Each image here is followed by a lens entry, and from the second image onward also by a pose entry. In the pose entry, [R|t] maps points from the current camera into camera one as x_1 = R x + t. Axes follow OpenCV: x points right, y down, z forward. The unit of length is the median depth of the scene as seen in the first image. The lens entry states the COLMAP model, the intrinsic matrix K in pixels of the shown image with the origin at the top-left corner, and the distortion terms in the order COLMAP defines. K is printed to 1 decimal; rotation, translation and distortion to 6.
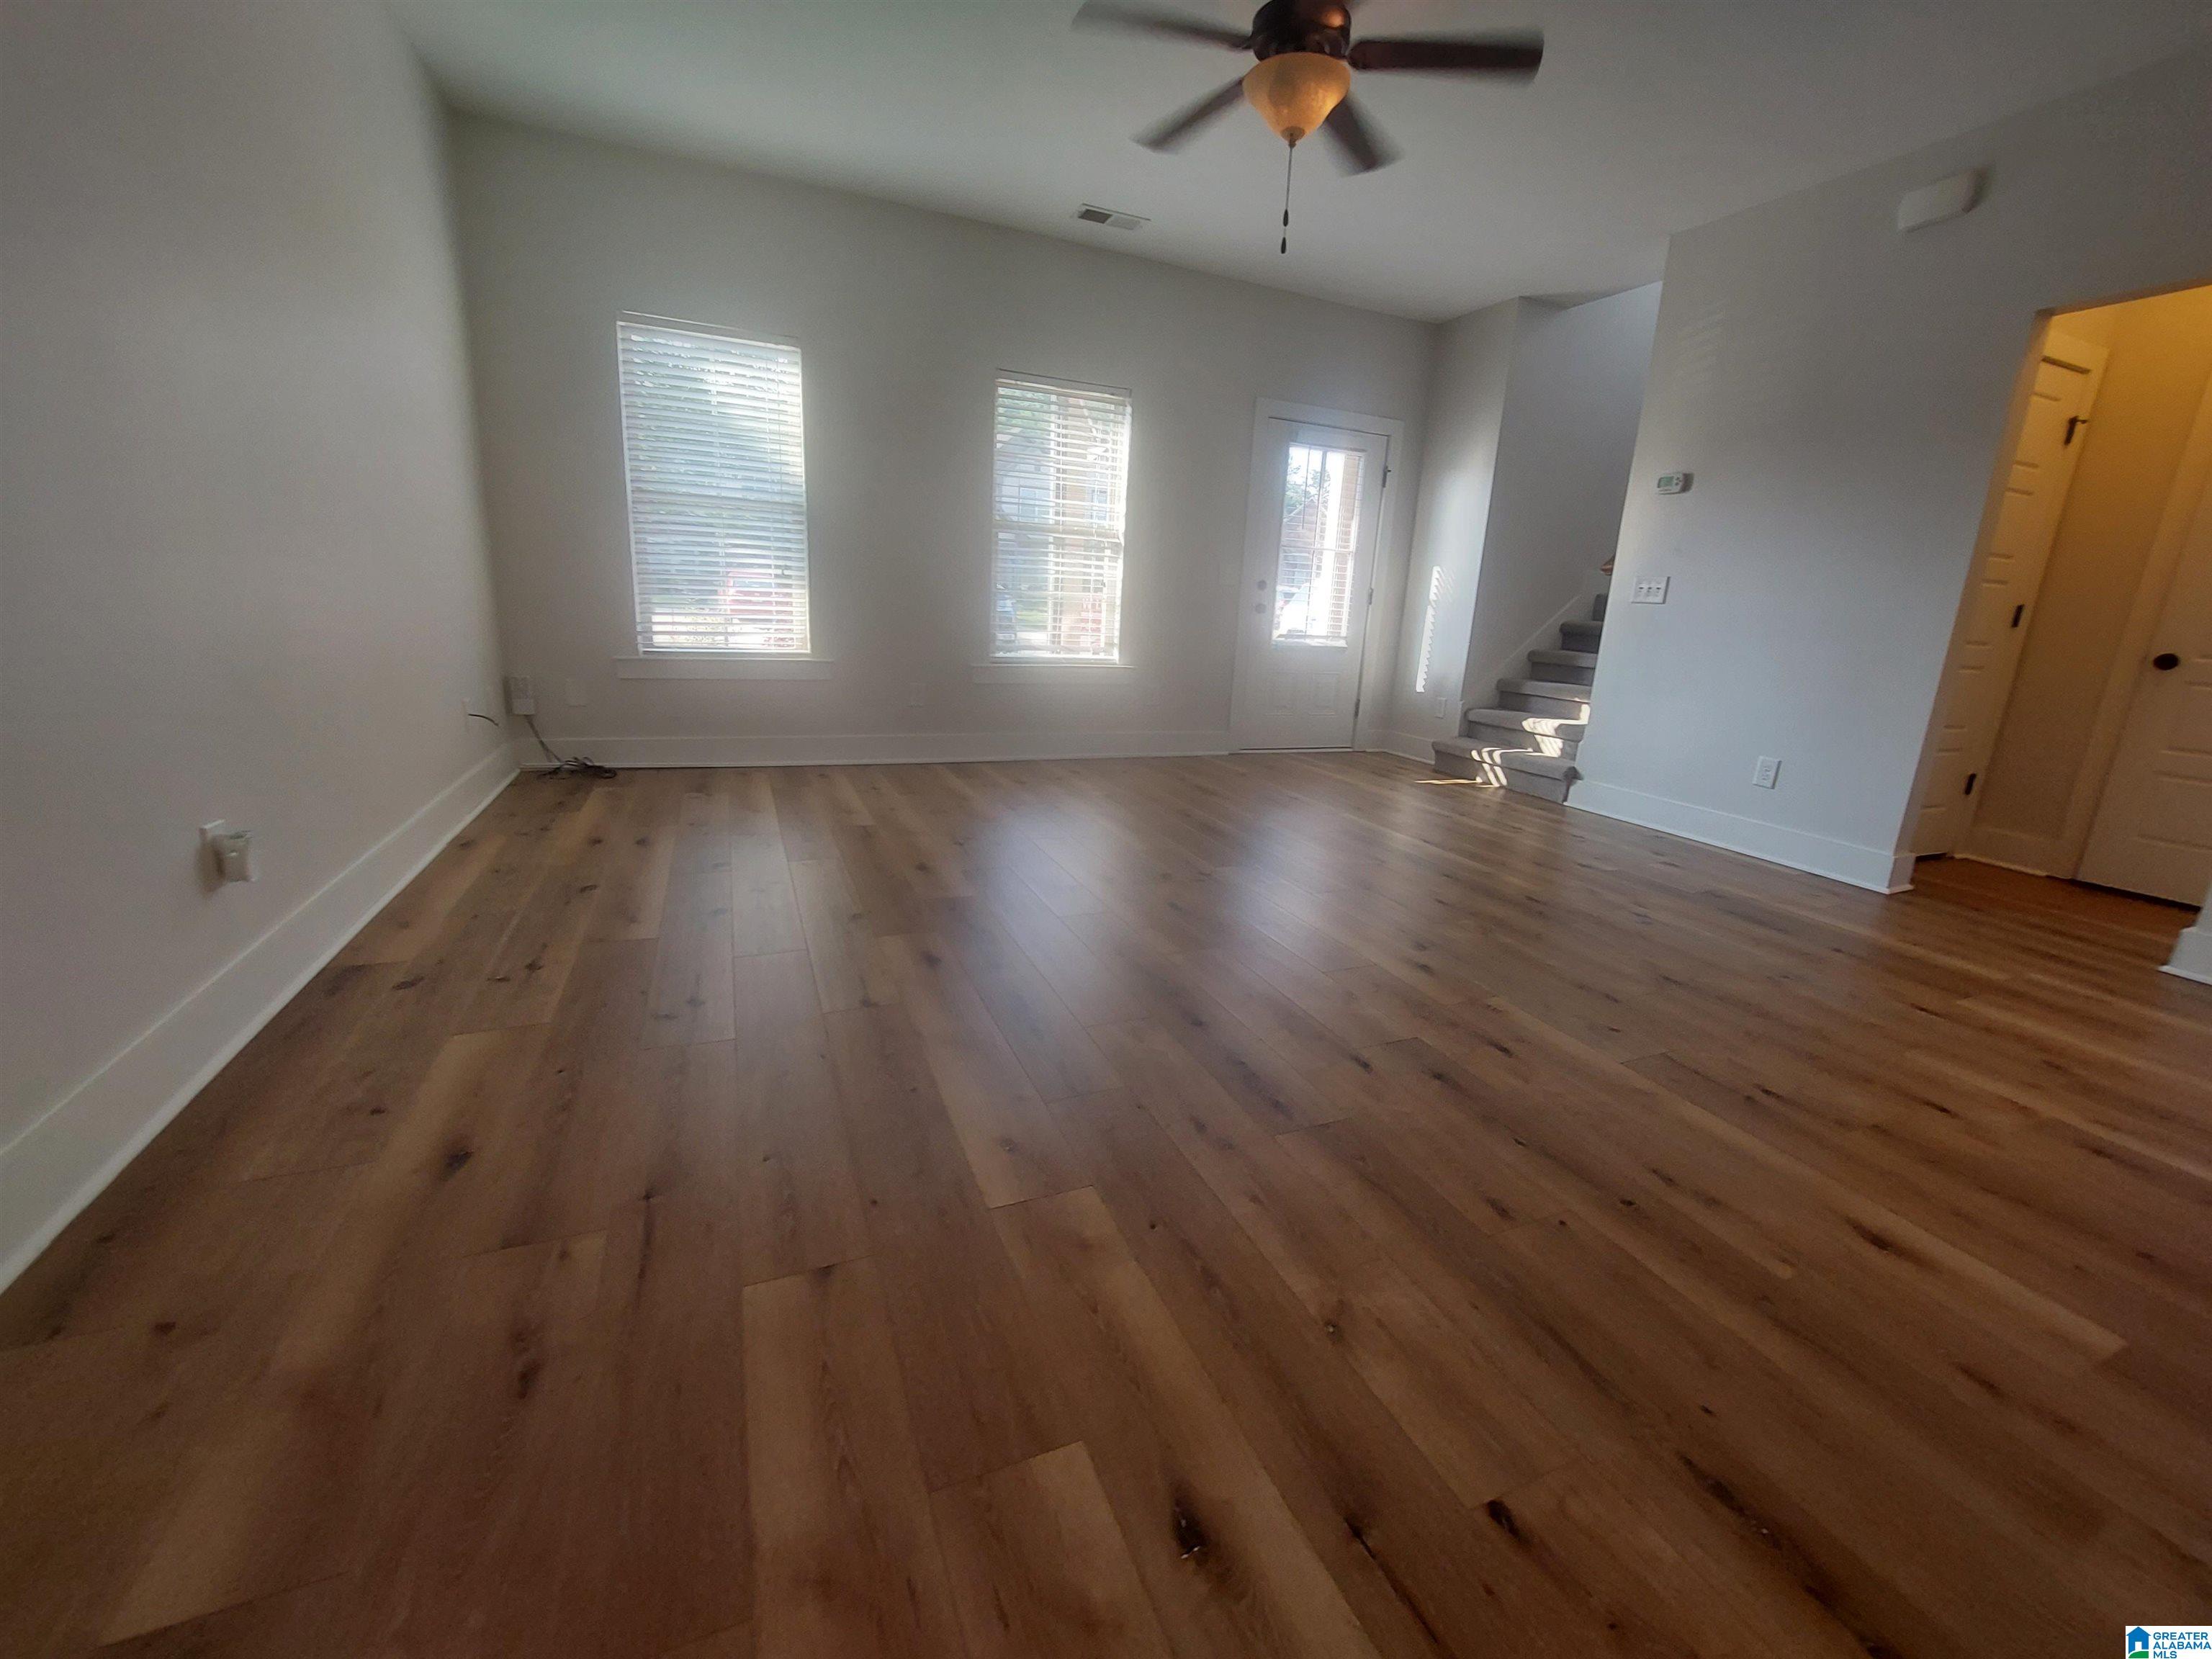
lens RADIAL K [[901.6, 0, 1128.8], [0, 901.6, 820.1], [0, 0, 1]] dist [-0.017227, -0.000141]
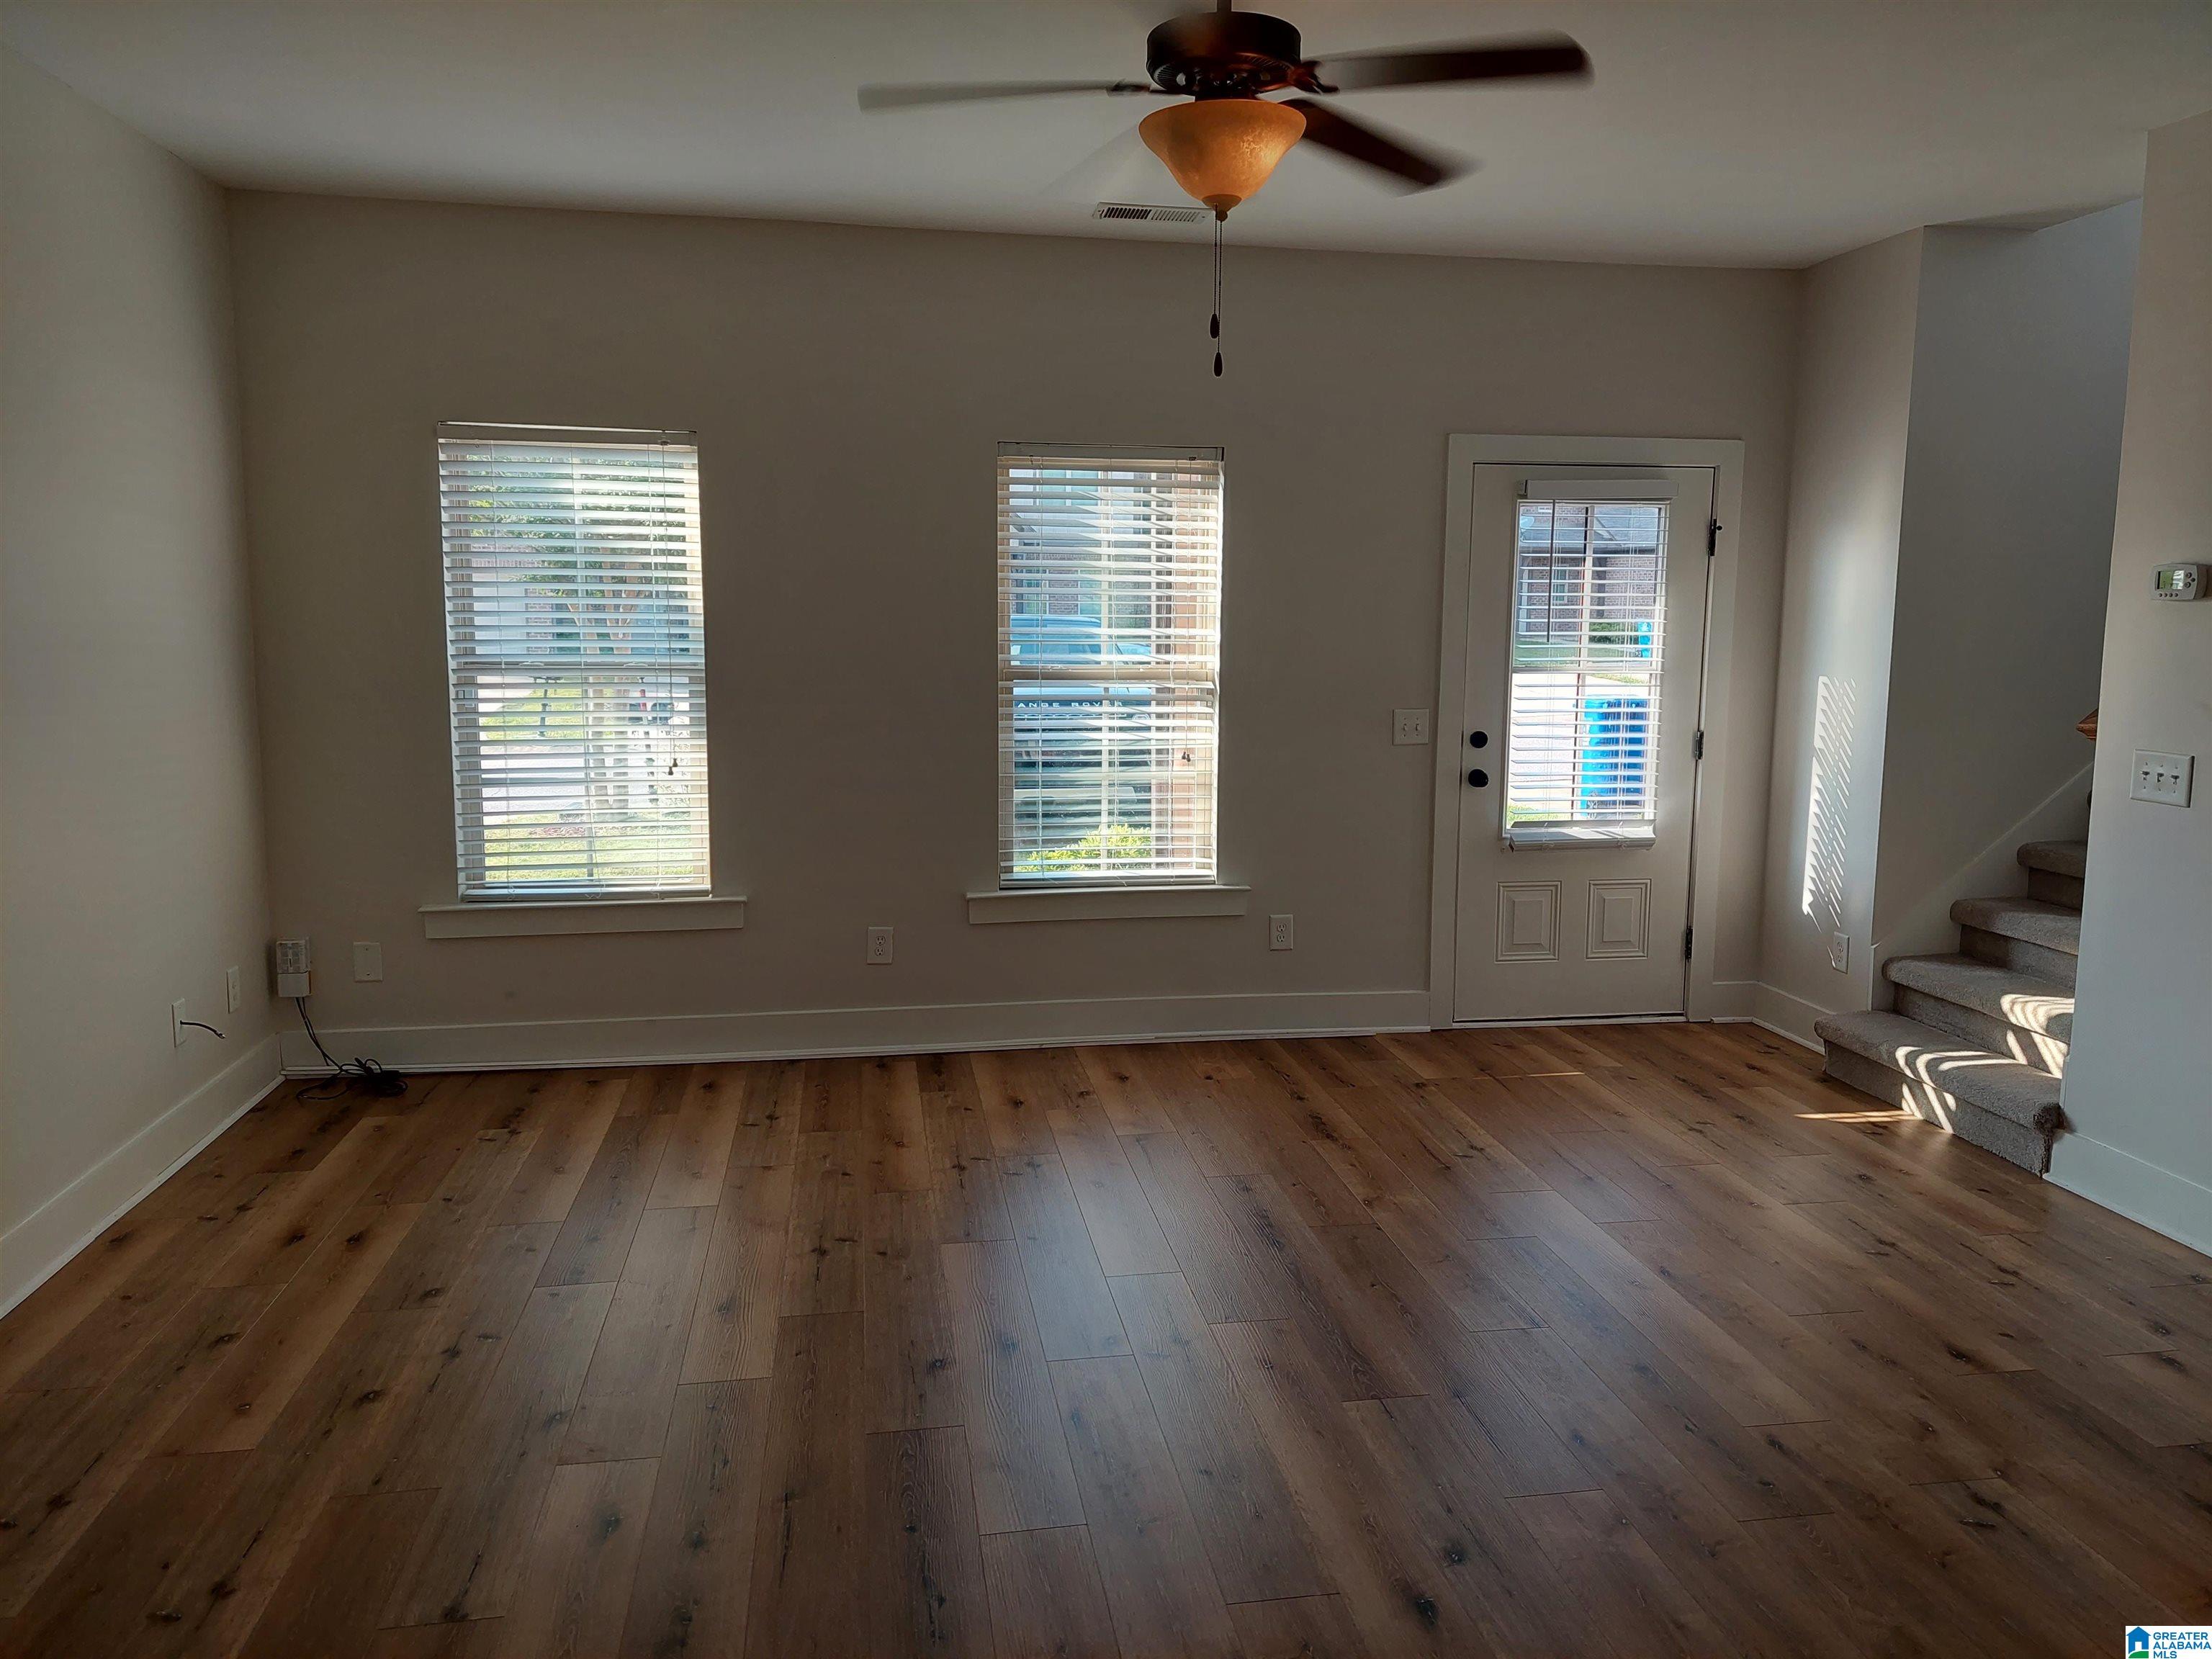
lens RADIAL K [[1588.6, 0, 1128.8], [0, 1588.6, 798.4], [0, 0, 1]] dist [0.078495, -0.085476]
pose [[0.969681, -0.016189, -0.243839, 0.234792], [-0.015730, 0.991599, -0.128387, -0.117963], [0.243869, 0.128330, 0.961280, -0.038723]]
